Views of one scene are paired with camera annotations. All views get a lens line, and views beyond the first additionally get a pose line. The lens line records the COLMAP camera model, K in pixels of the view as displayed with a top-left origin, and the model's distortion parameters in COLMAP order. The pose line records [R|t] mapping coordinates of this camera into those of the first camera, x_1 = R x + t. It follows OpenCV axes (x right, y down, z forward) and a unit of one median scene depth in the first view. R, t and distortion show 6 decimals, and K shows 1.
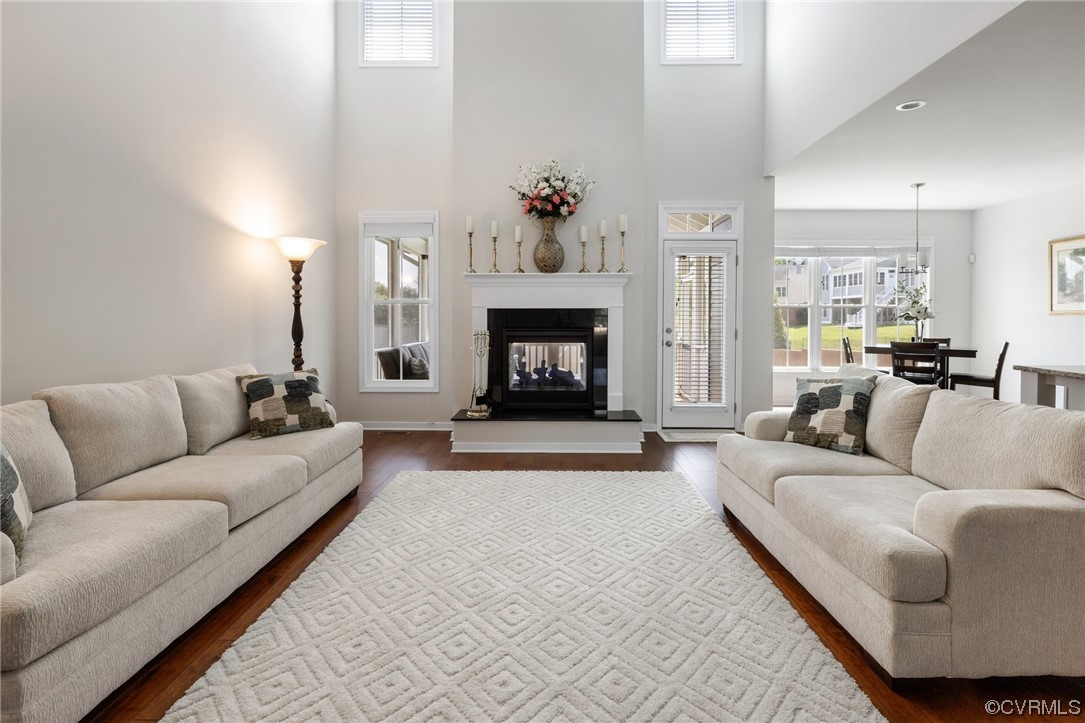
lens RADIAL K [[532.7, 0, 581.2], [0, 532.7, 331.0], [0, 0, 1]] dist [-0.002808, 0.000396]
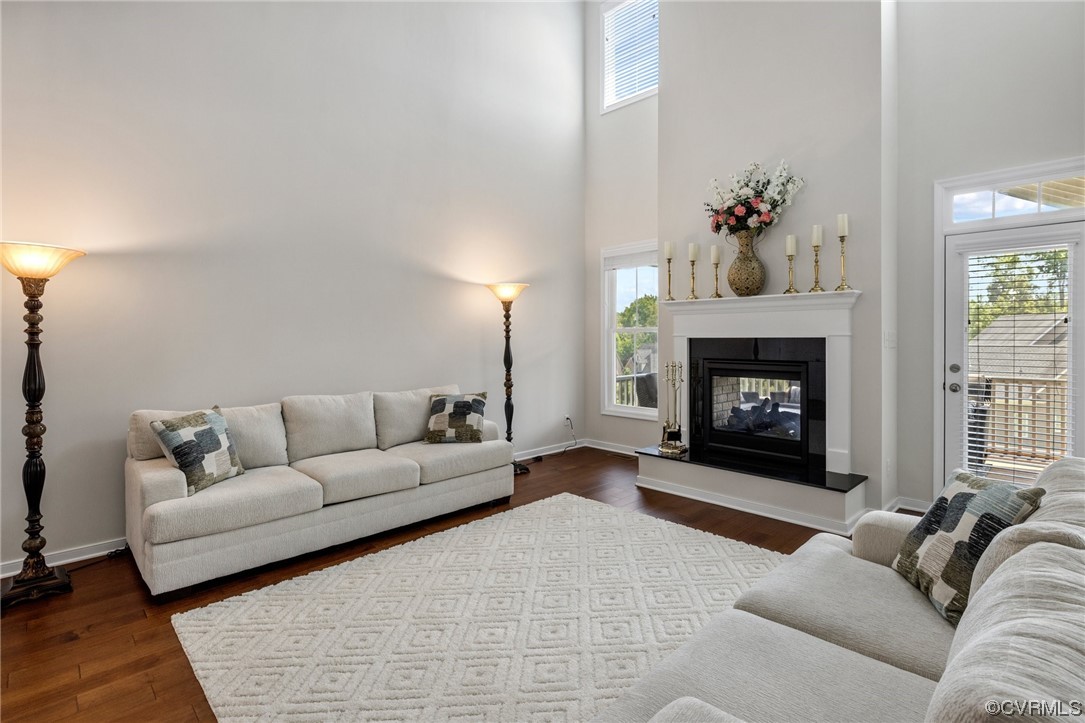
lens RADIAL K [[546.9, 0, 540.9], [0, 546.9, 340.6], [0, 0, 1]] dist [-0.004406, 0.000884]
pose [[0.687596, 0.003699, -0.726084, 0.417590], [-0.011379, 0.999919, -0.005682, -0.035932], [0.726005, 0.012169, 0.687582, 0.196065]]
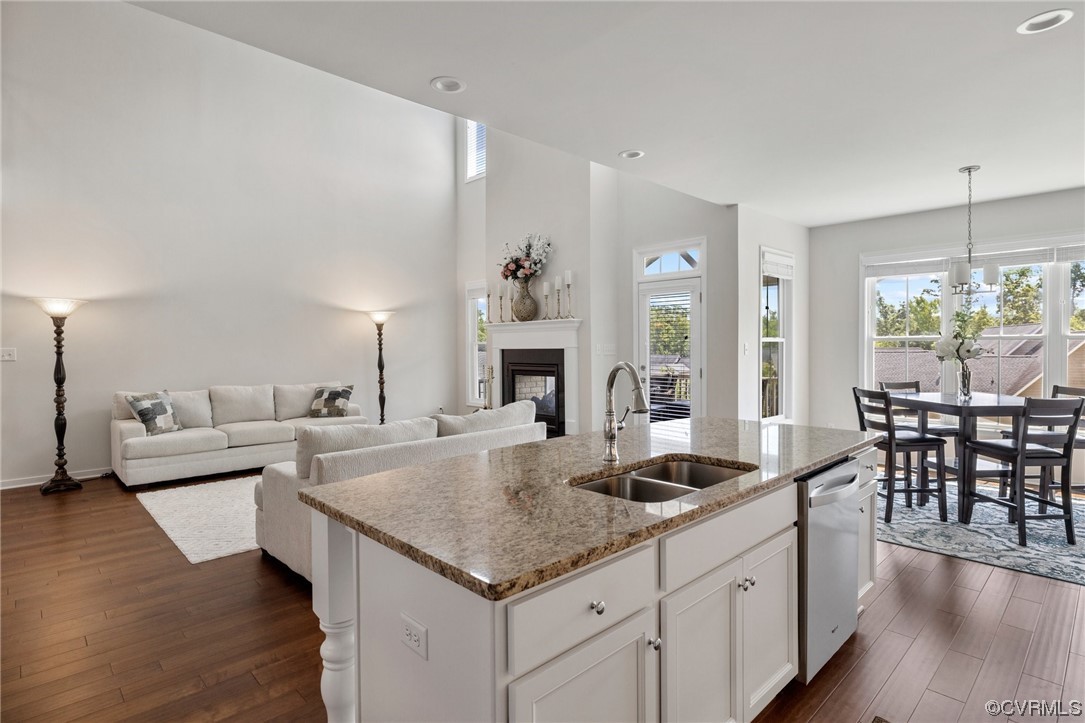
lens RADIAL K [[560.4, 0, 542.5], [0, 560.4, 361.5], [0, 0, 1]] dist [0.009027, -0.000548]
pose [[0.691973, 0.014236, -0.721783, 1.137332], [-0.009318, 0.999898, 0.010788, -0.033115], [0.721863, -0.000739, 0.692036, 0.114665]]
